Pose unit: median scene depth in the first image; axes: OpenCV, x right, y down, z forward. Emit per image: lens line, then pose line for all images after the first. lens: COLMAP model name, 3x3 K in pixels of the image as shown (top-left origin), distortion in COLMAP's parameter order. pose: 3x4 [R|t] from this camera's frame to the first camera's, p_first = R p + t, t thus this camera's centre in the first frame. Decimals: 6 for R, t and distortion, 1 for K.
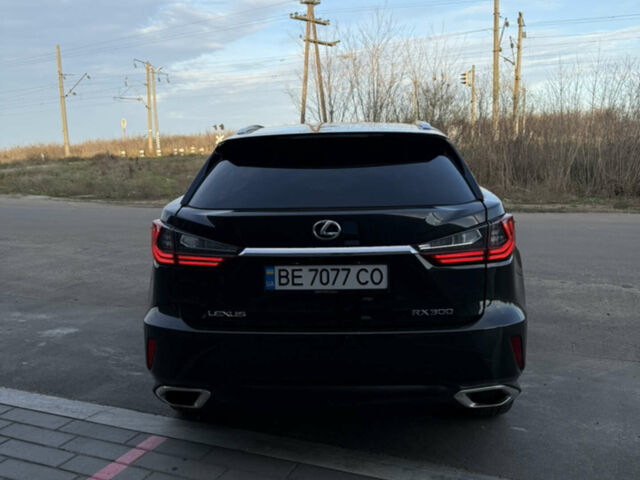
lens RADIAL K [[608.0, 0, 320.0], [0, 608.0, 240.0], [0, 0, 1]] dist [0.146808, -0.328223]
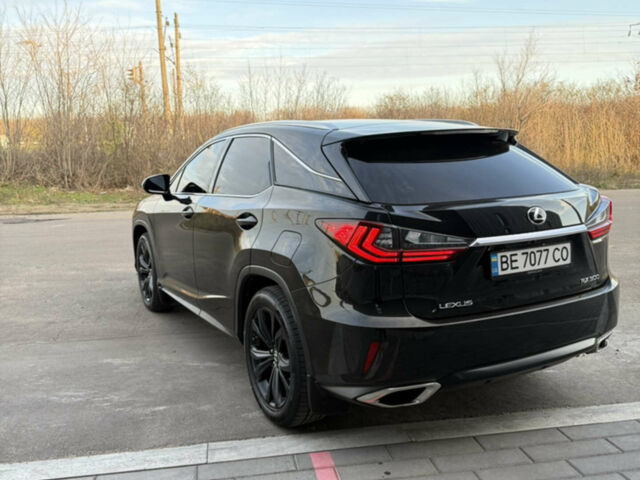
lens RADIAL K [[608.2, 0, 314.9], [0, 608.2, 242.7], [0, 0, 1]] dist [0.137187, -0.278842]
pose [[0.838532, -0.084095, 0.538323, -0.872445], [0.079875, 0.996316, 0.031221, -0.032875], [-0.538965, 0.016819, 0.842160, 0.250982]]
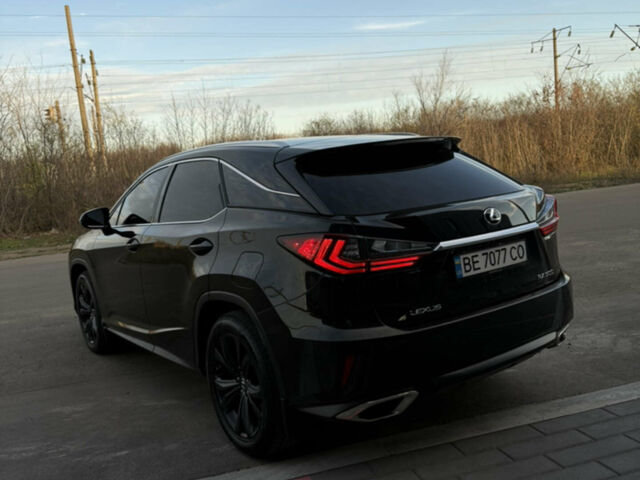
lens RADIAL K [[608.0, 0, 320.0], [0, 608.0, 240.0], [0, 0, 1]] dist [0.146808, -0.328223]
pose [[0.762545, -0.122446, 0.635242, -0.902348], [0.160582, 0.987019, -0.002509, -0.020745], [-0.626689, 0.103921, 0.772309, 0.295158]]
